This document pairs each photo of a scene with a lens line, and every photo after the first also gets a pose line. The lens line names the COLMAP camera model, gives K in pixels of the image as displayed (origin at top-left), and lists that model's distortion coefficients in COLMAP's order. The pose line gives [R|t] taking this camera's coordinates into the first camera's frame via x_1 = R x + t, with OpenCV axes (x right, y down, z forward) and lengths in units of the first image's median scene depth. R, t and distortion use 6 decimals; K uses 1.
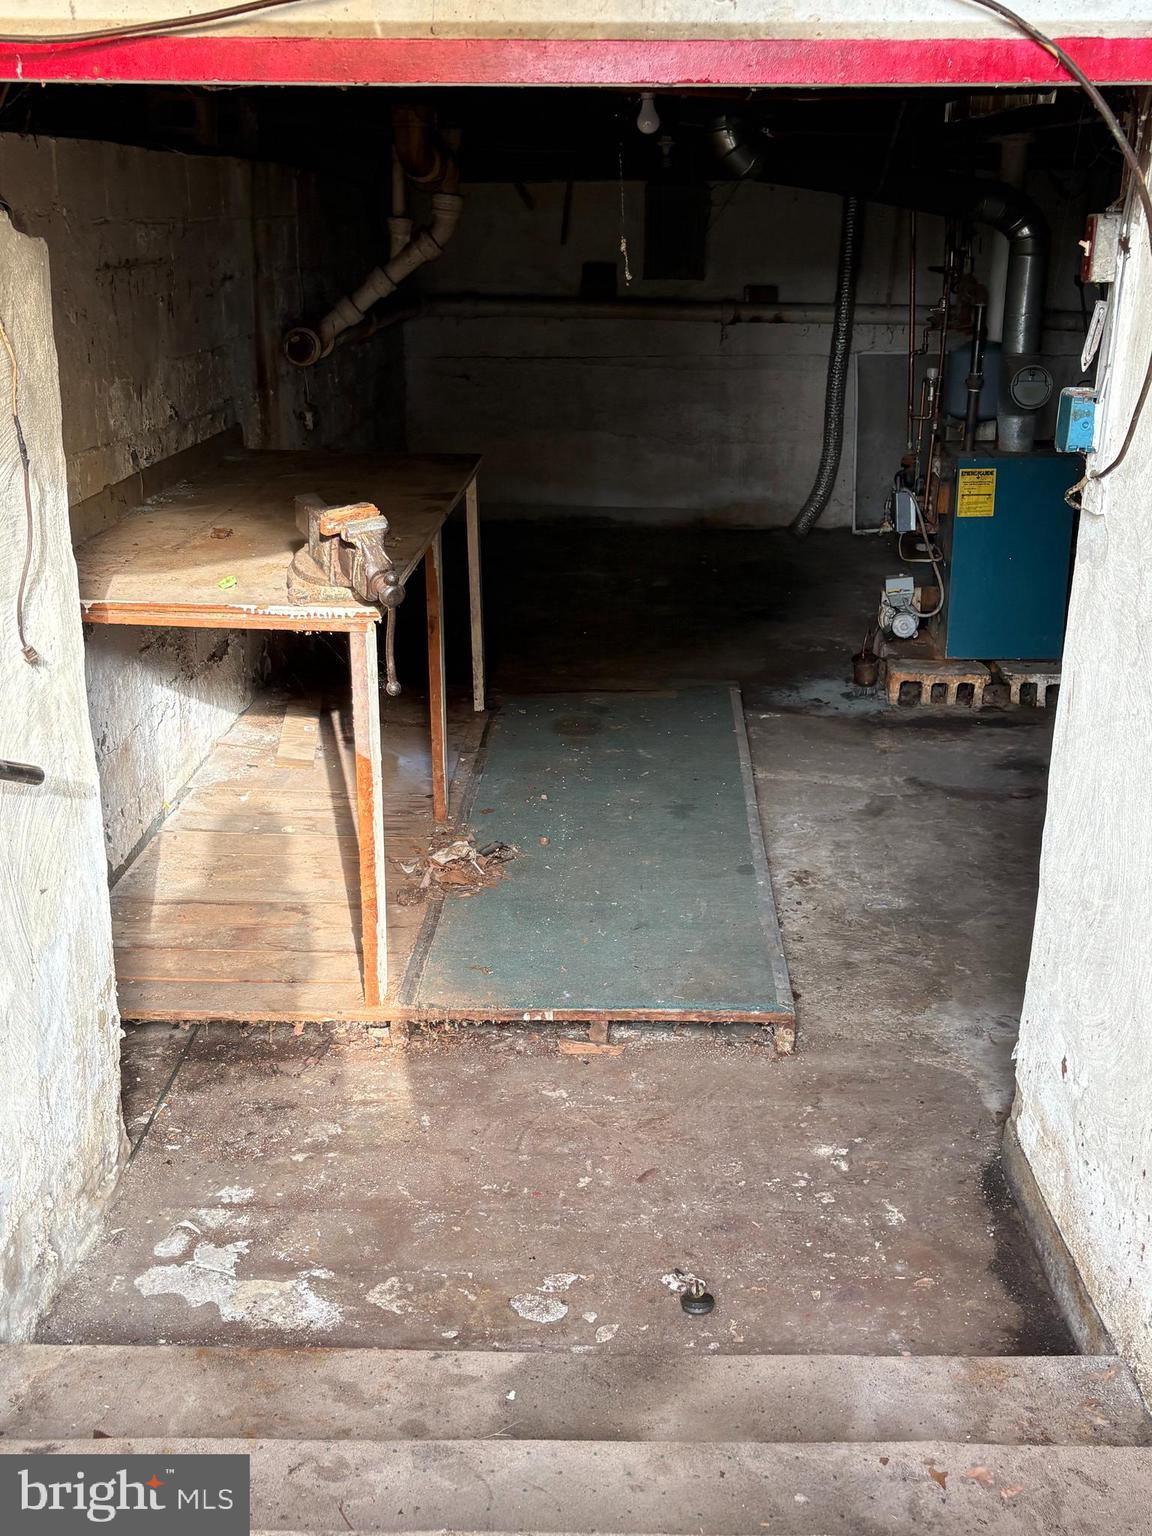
lens RADIAL K [[1566.8, 0, 570.9], [0, 1566.8, 763.1], [0, 0, 1]] dist [-0.015731, 0.000000]
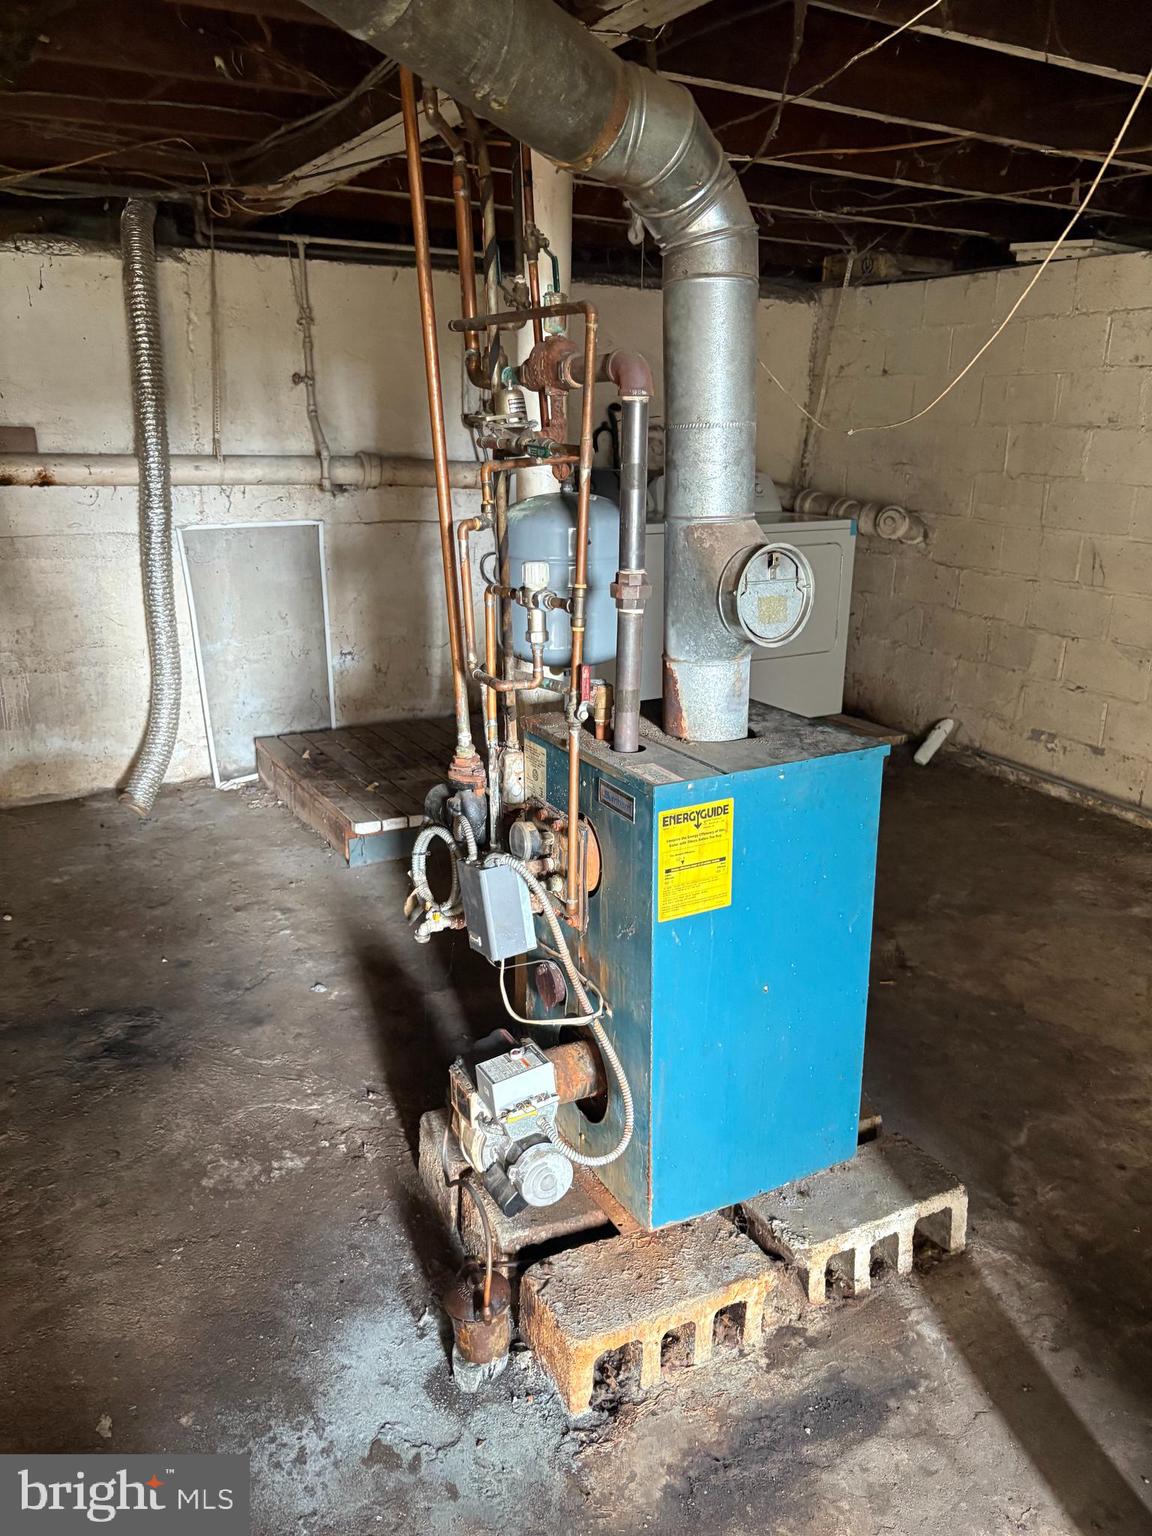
lens RADIAL K [[1158.9, 0, 566.4], [0, 1158.9, 783.2], [0, 0, 1]] dist [0.054114, -0.039640]
pose [[0.848028, -0.151062, 0.507966, 0.052576], [0.168871, 0.985575, 0.011174, -0.133427], [-0.502326, 0.076305, 0.861305, 0.498564]]
